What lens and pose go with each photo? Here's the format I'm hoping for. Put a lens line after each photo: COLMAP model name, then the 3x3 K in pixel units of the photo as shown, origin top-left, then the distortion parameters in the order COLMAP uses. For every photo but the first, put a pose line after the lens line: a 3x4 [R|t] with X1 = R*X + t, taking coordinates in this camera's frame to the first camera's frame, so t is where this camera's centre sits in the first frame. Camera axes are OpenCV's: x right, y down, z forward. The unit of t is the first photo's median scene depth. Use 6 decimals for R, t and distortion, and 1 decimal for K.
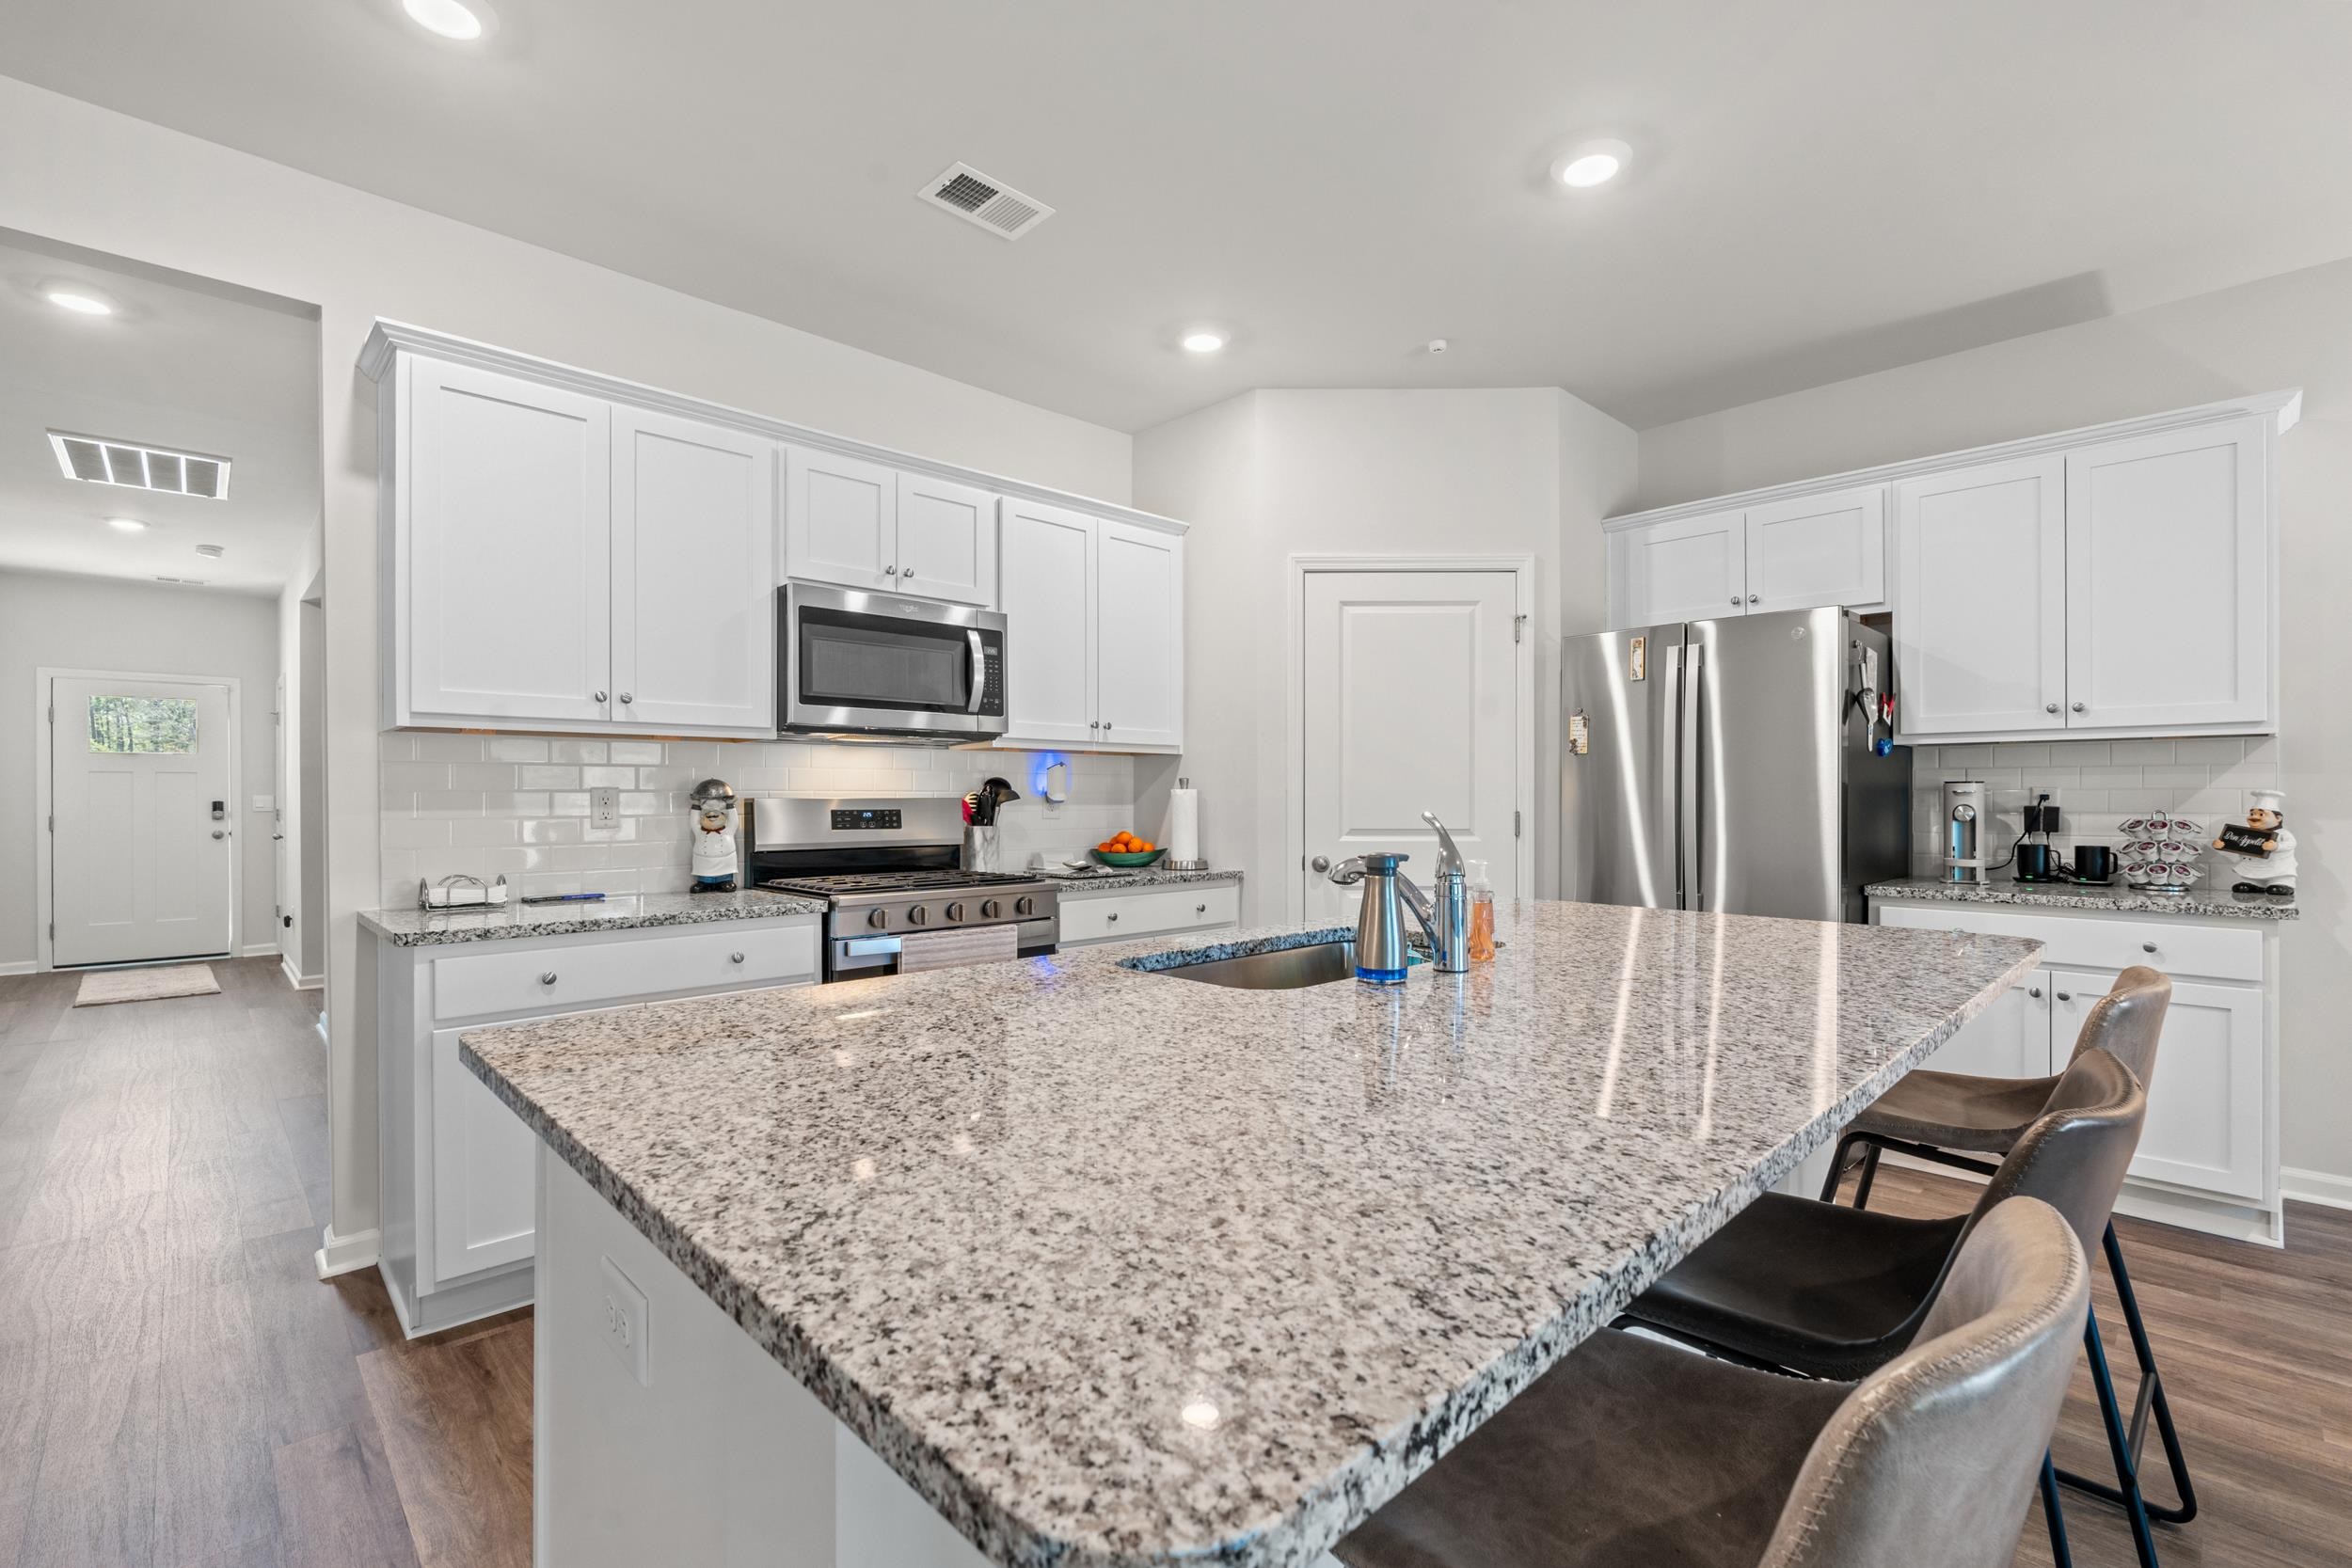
lens RADIAL K [[1022.0, 0, 1189.8], [0, 1022.0, 789.6], [0, 0, 1]] dist [-0.002880, -0.000343]
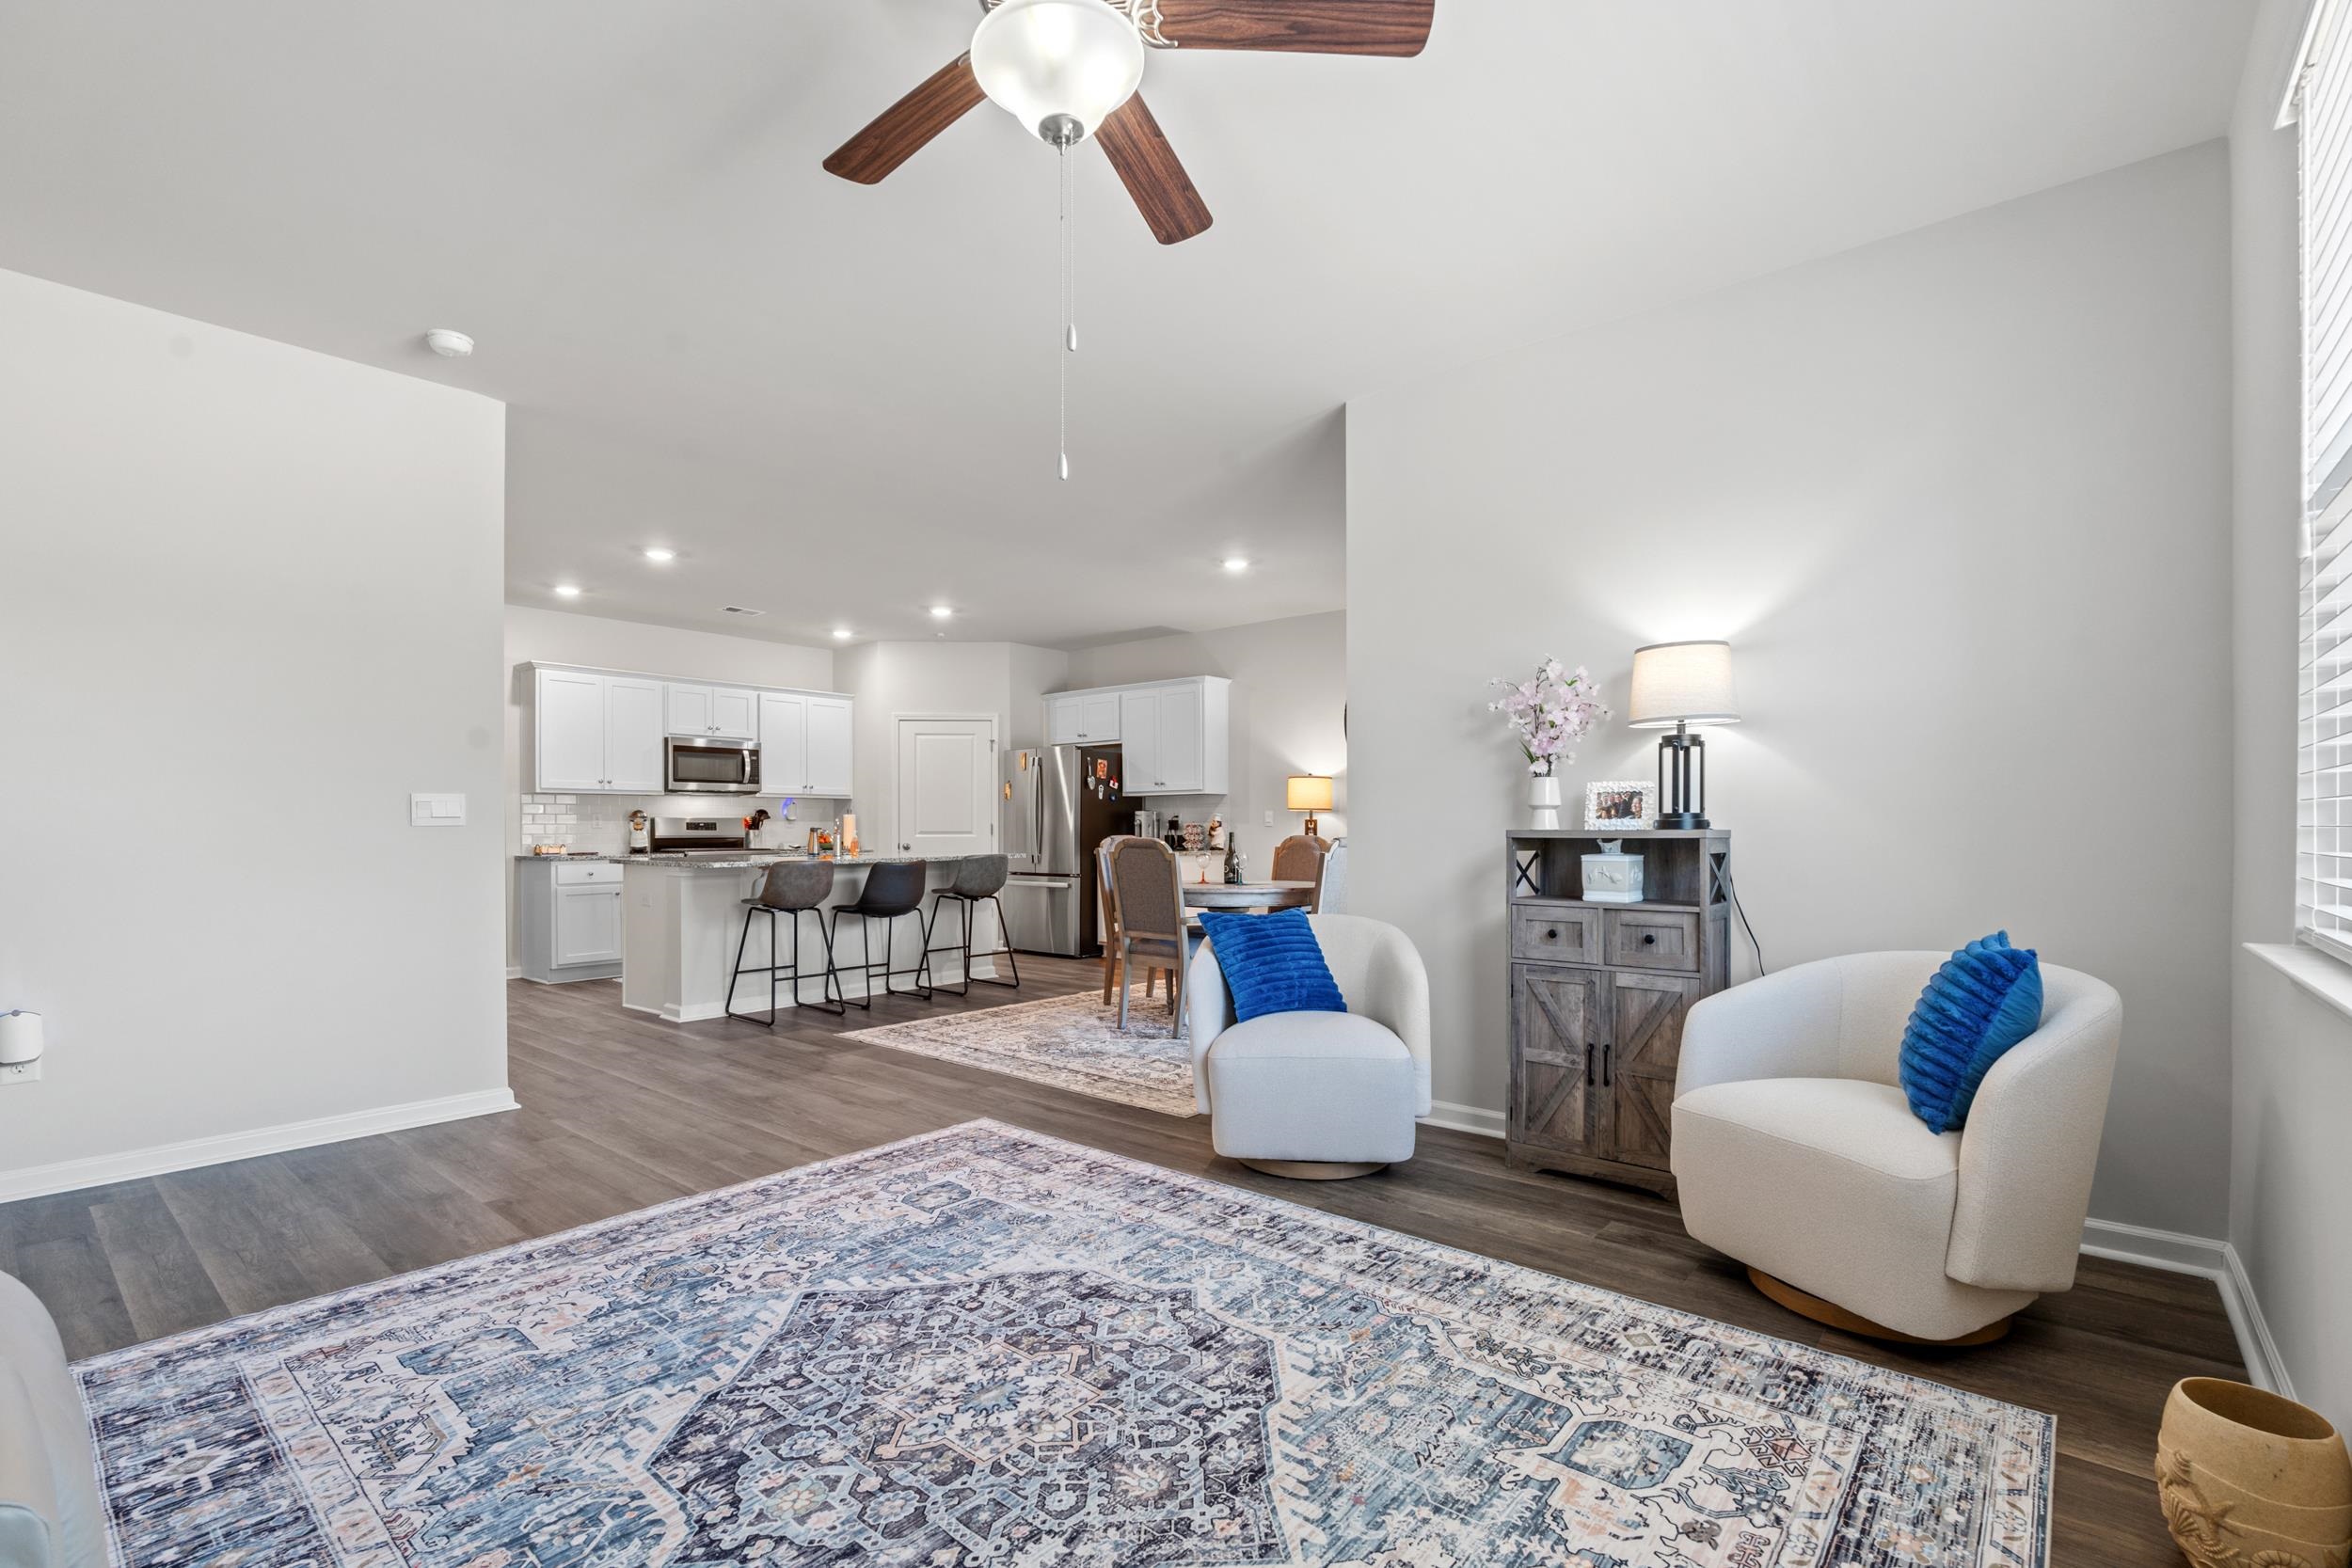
lens RADIAL K [[1043.9, 0, 1179.9], [0, 1043.9, 826.1], [0, 0, 1]] dist [-0.000967, -0.000035]
pose [[0.995620, -0.000395, 0.093488, 0.615700], [0.000391, 1.000000, 0.000062, 0.030301], [-0.093488, -0.000025, 0.995620, -1.663288]]
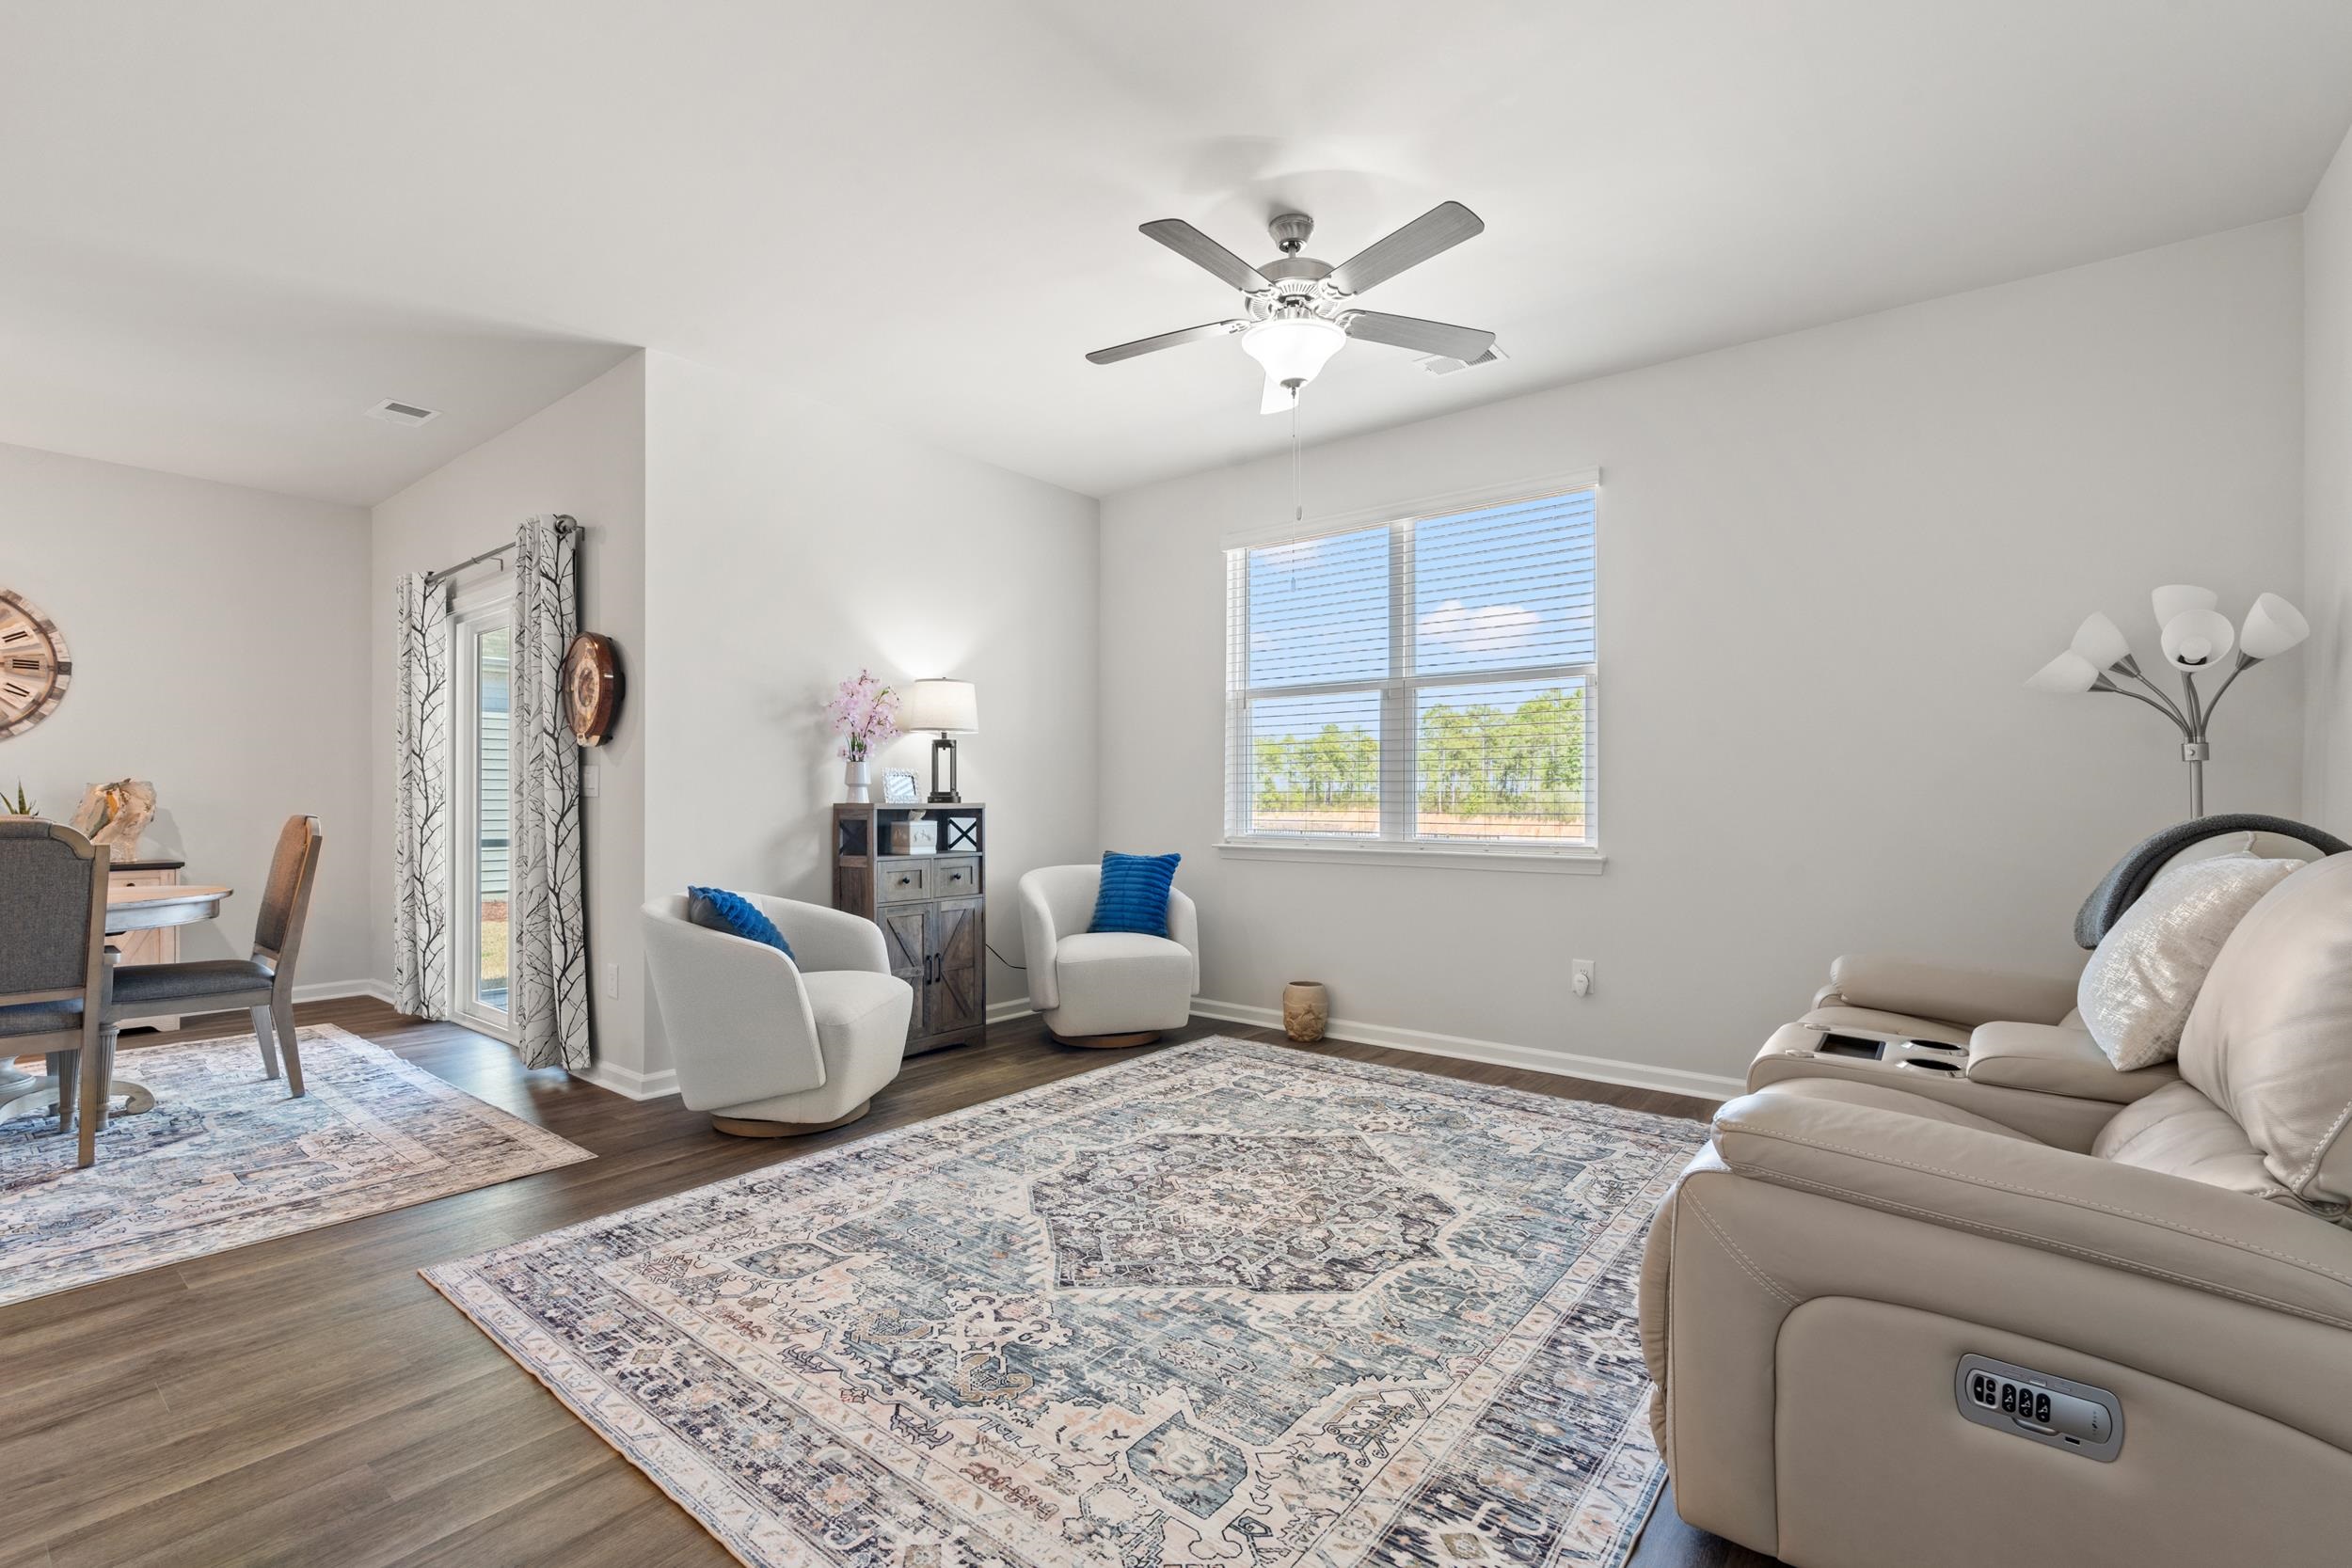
lens RADIAL K [[1033.3, 0, 1178.9], [0, 1033.3, 803.6], [0, 0, 1]] dist [-0.001328, 0.000596]
pose [[-0.129585, 0.001181, 0.991568, -0.276999], [-0.002267, 0.999996, -0.001487, 0.035629], [-0.991566, -0.002441, -0.129581, -0.894750]]
